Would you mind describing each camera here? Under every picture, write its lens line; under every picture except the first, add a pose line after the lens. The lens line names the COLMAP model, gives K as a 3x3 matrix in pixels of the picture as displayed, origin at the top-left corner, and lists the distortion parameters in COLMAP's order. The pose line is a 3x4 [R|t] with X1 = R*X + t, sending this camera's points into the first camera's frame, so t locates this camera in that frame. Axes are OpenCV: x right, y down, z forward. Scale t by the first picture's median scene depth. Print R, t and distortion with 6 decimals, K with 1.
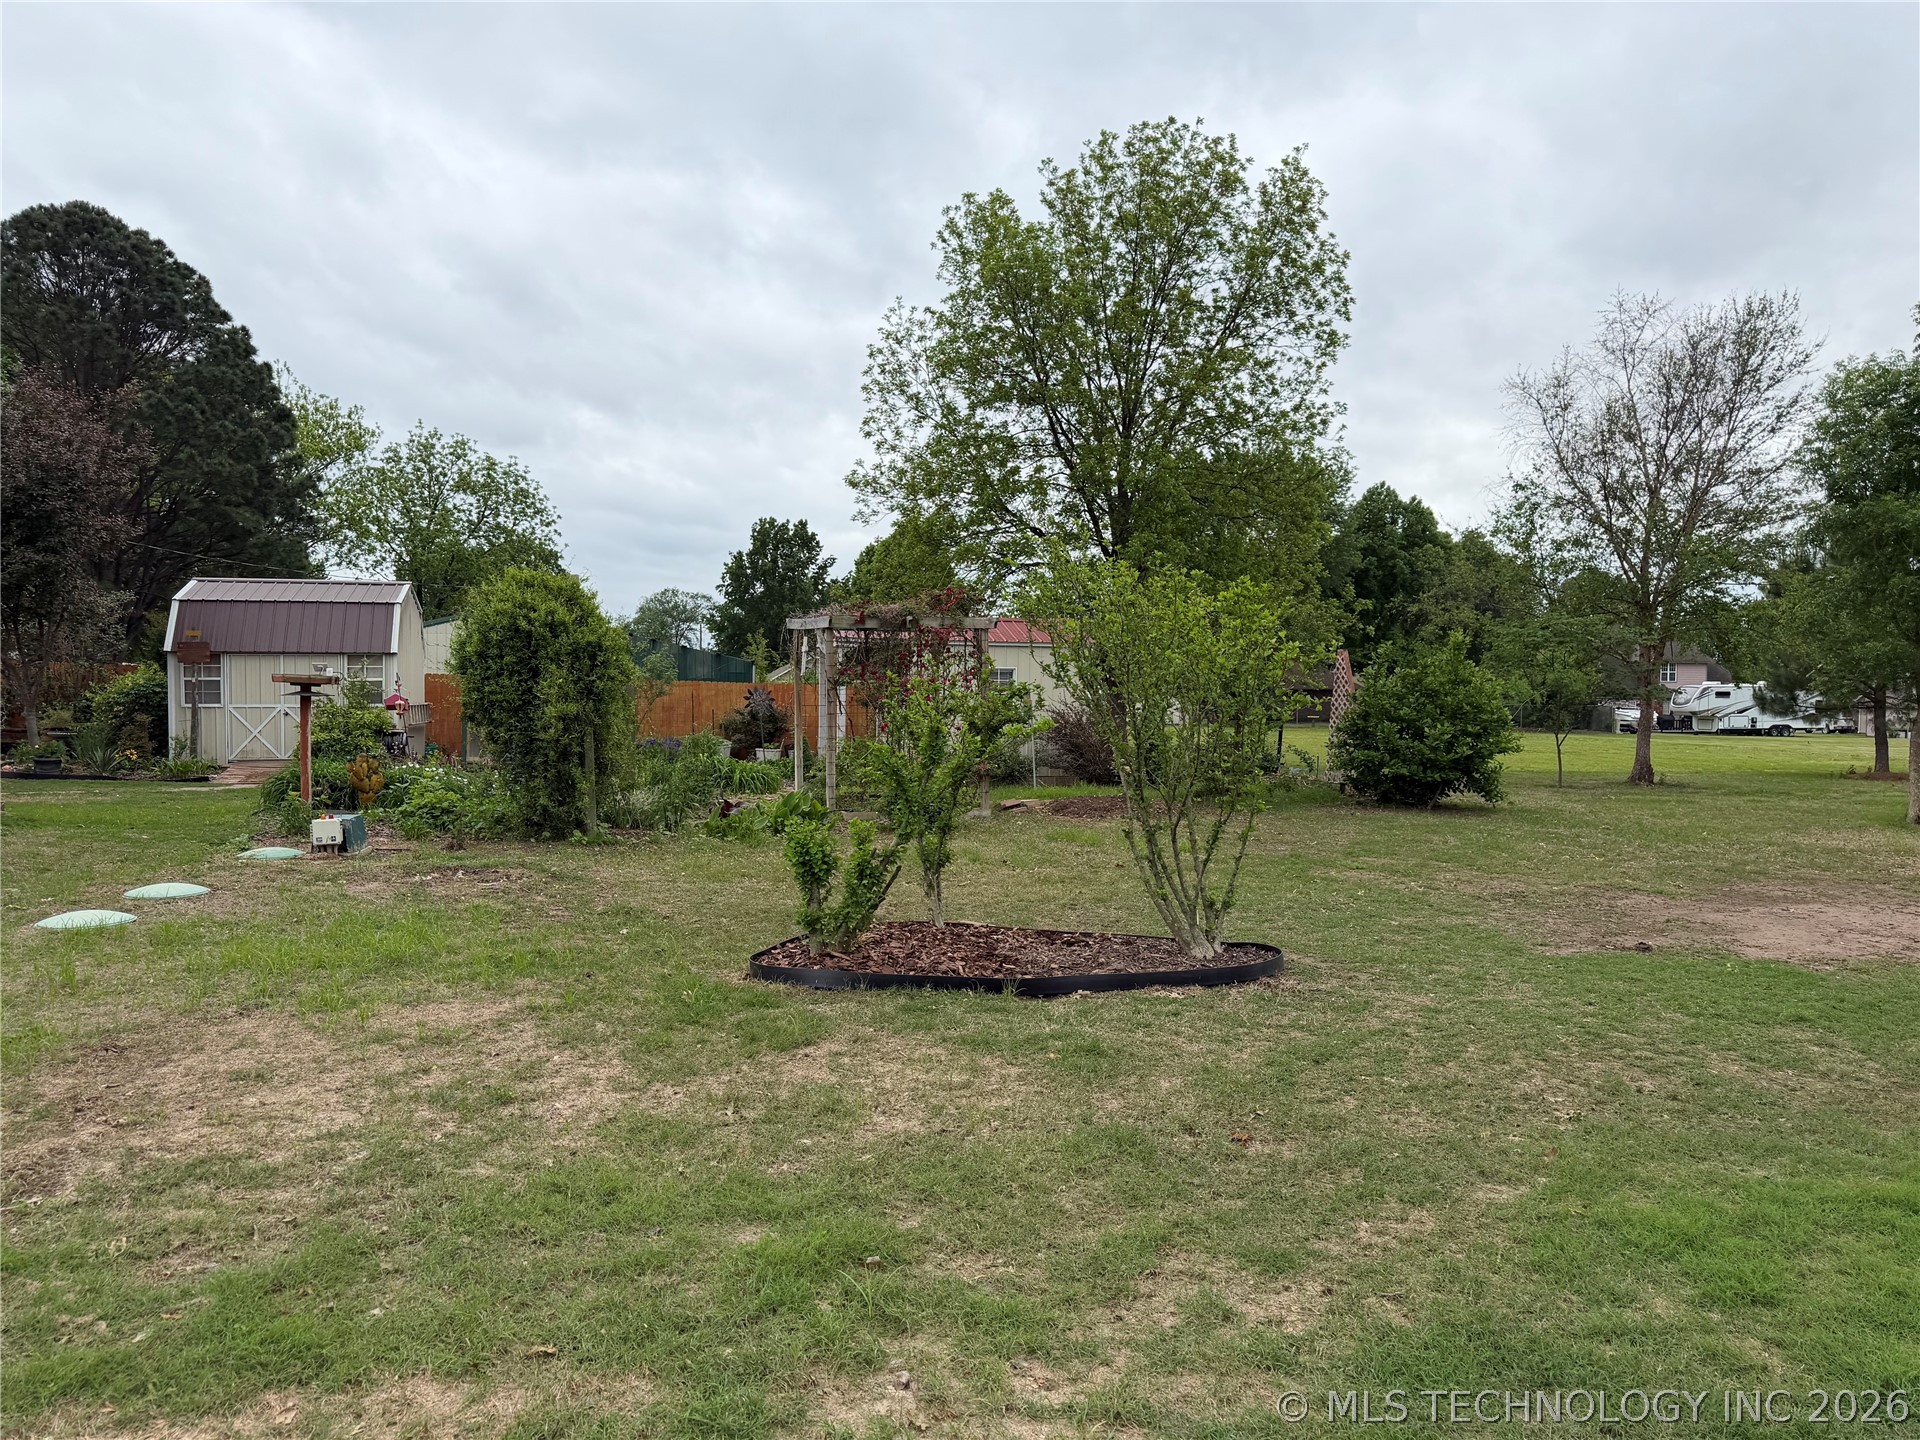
lens RADIAL K [[1323.5, 0, 957.3], [0, 1323.5, 720.0], [0, 0, 1]] dist [0.031965, 0.001835]
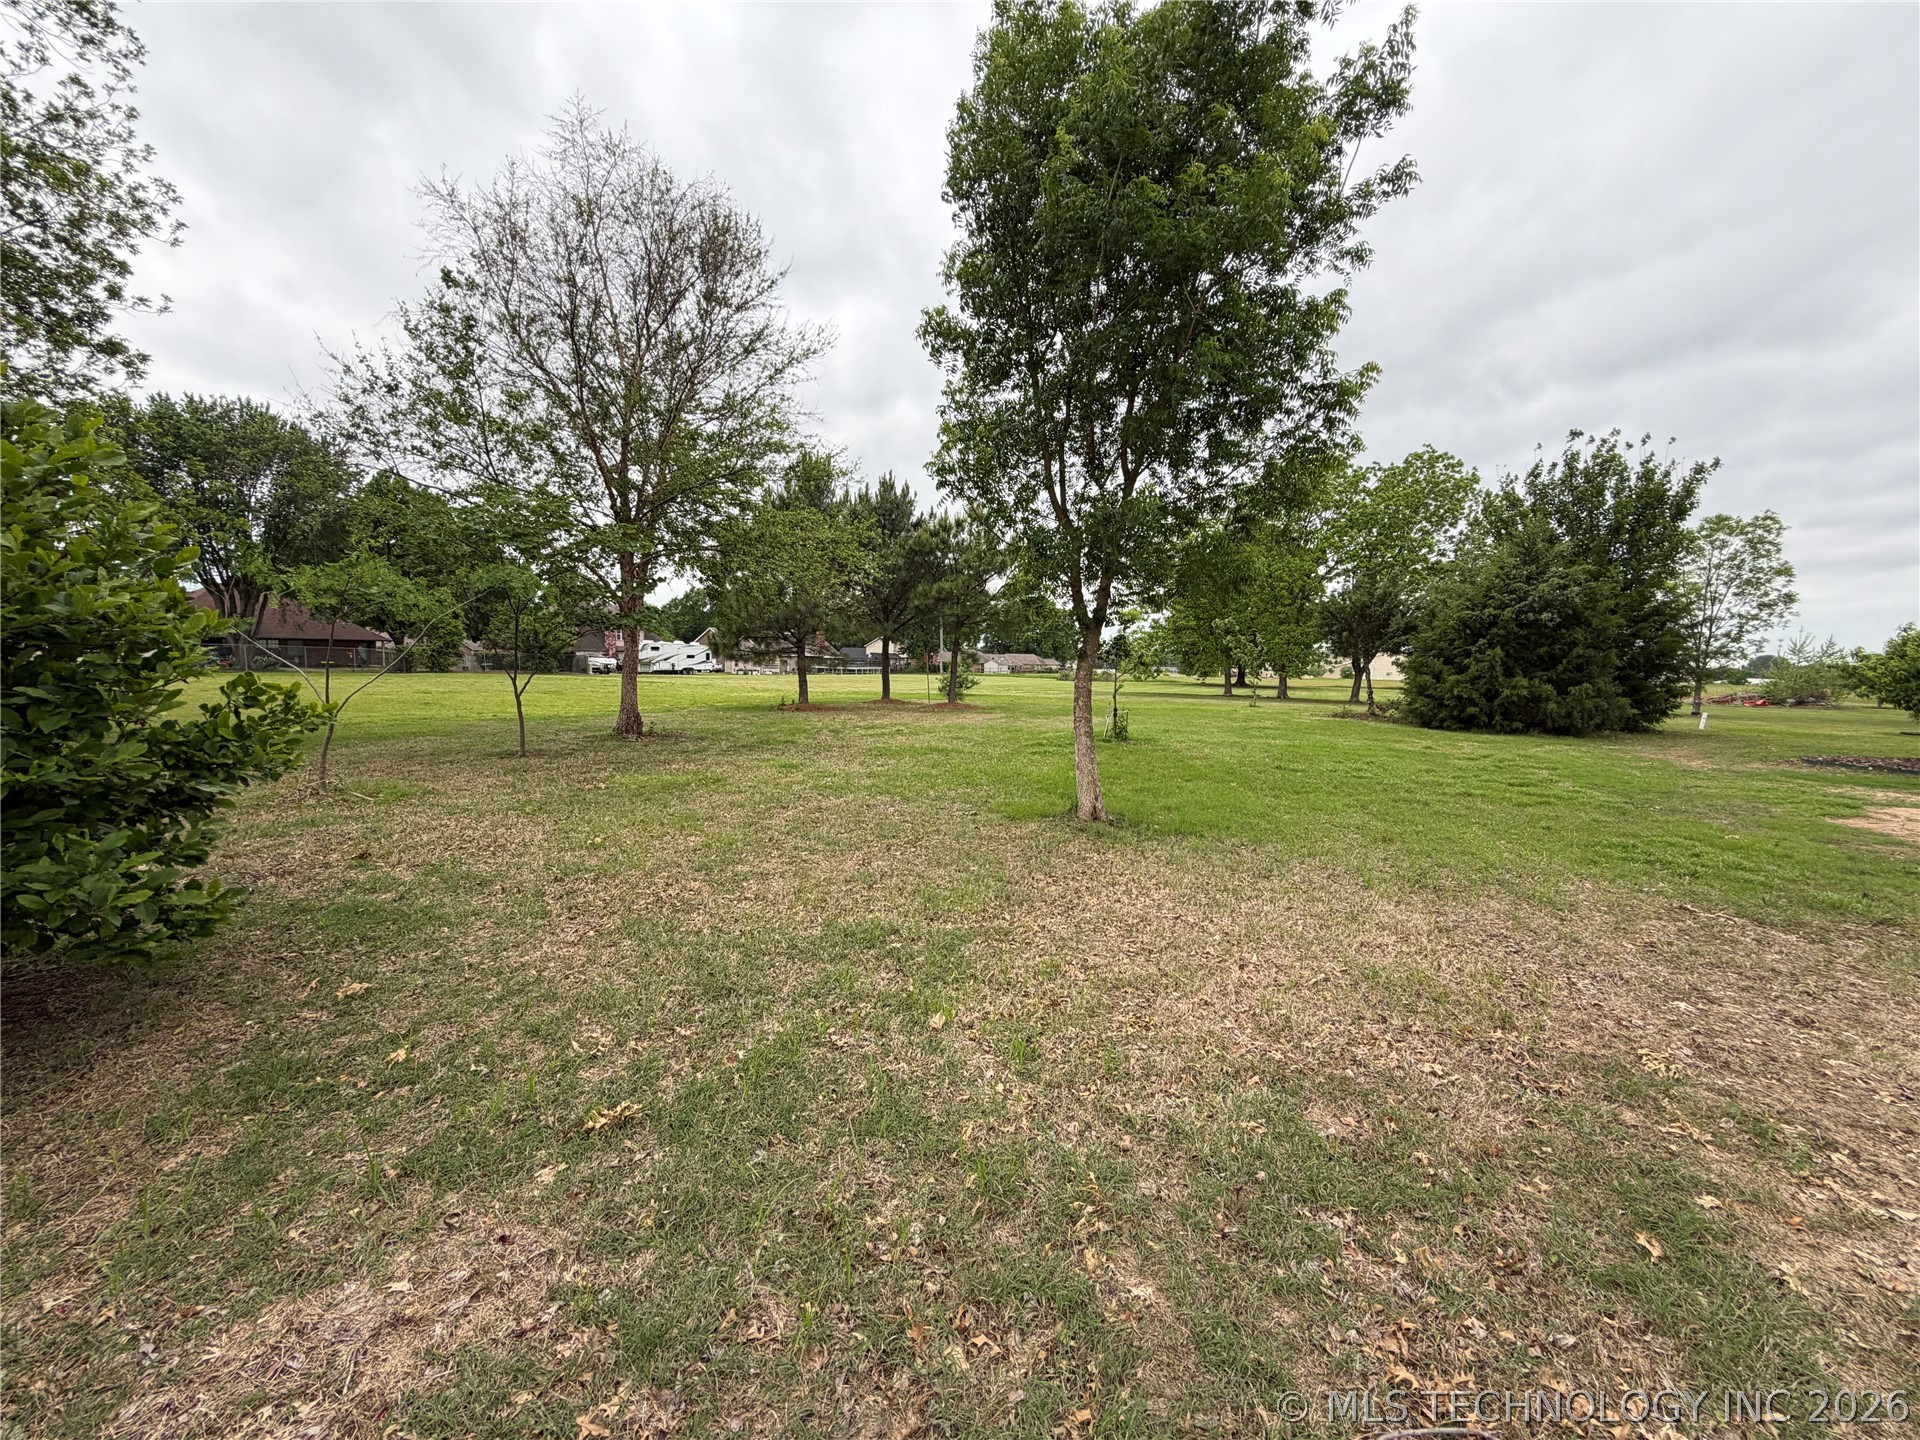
lens RADIAL K [[765.6, 0, 967.3], [0, 765.6, 713.3], [0, 0, 1]] dist [-0.000758, 0.000707]
pose [[0.607529, -0.053830, 0.792471, 0.084011], [0.004981, 0.997940, 0.063968, 0.001347], [-0.794282, -0.034915, 0.606545, 0.173034]]
